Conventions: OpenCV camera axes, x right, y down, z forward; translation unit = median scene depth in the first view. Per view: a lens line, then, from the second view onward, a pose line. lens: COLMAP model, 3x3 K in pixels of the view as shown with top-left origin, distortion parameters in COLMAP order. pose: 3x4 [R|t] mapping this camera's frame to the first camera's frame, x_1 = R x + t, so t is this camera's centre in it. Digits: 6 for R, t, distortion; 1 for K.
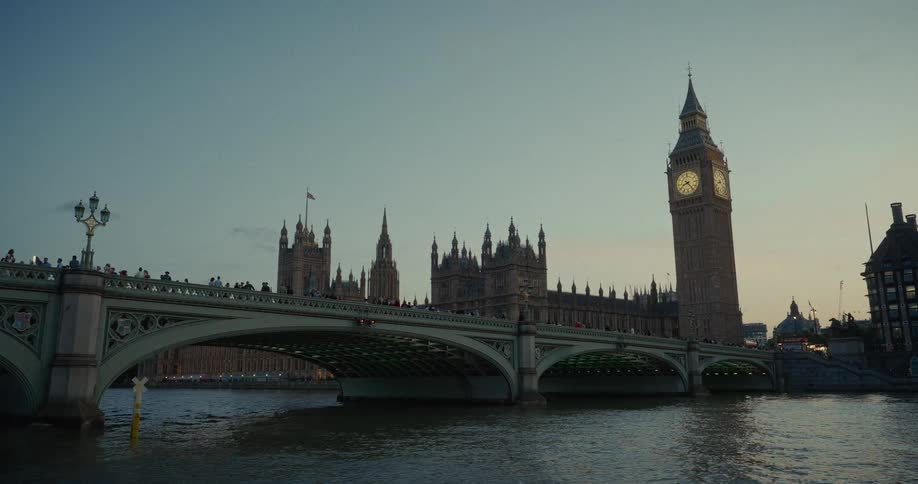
lens RADIAL K [[682.9, 0, 459.0], [0, 682.9, 242.0], [0, 0, 1]] dist [-0.040348, 0.000075]
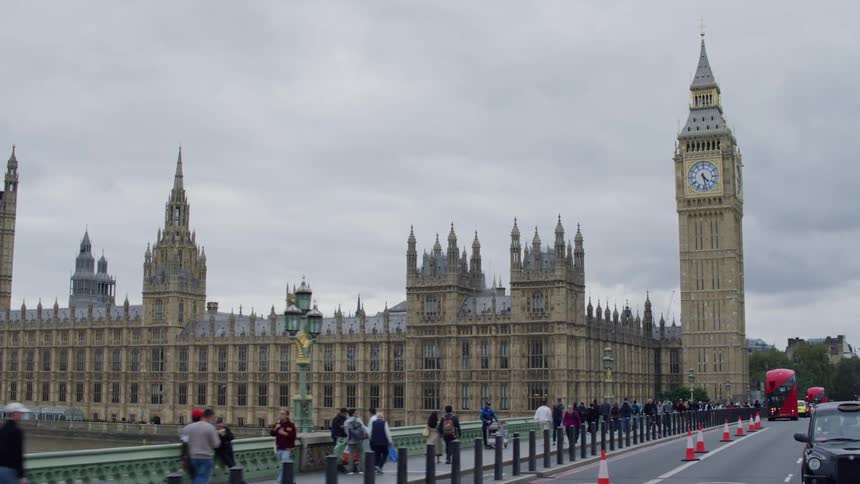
lens RADIAL K [[1061.7, 0, 430.0], [0, 1061.7, 242.0], [0, 0, 1]] dist [-0.223287, 0.018122]
pose [[0.928510, 0.065326, 0.365515, -0.375078], [-0.086016, 0.995467, 0.040591, -0.033790], [-0.361206, -0.069130, 0.929920, -0.000190]]
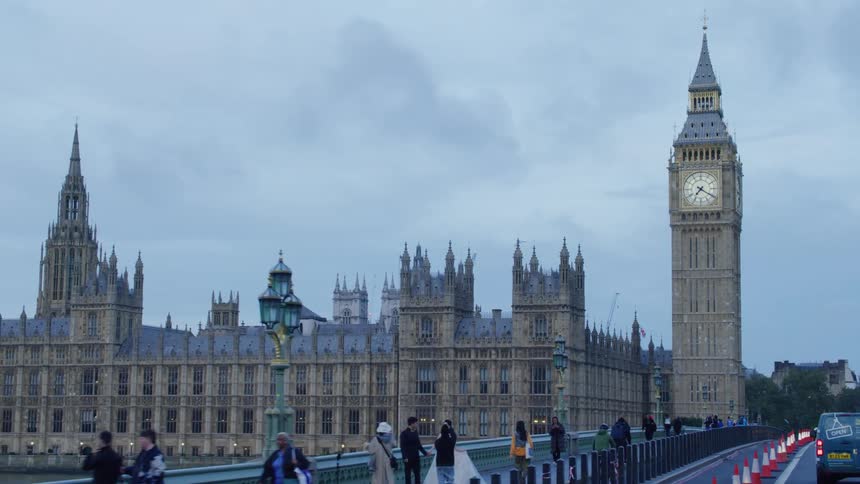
lens RADIAL K [[1510.1, 0, 430.0], [0, 1510.1, 242.0], [0, 0, 1]] dist [0.070977, 0.072192]
pose [[0.876476, 0.076775, 0.475284, -0.647340], [-0.114411, 0.992138, 0.050722, -0.078070], [-0.467653, -0.098834, 0.878369, -0.260654]]
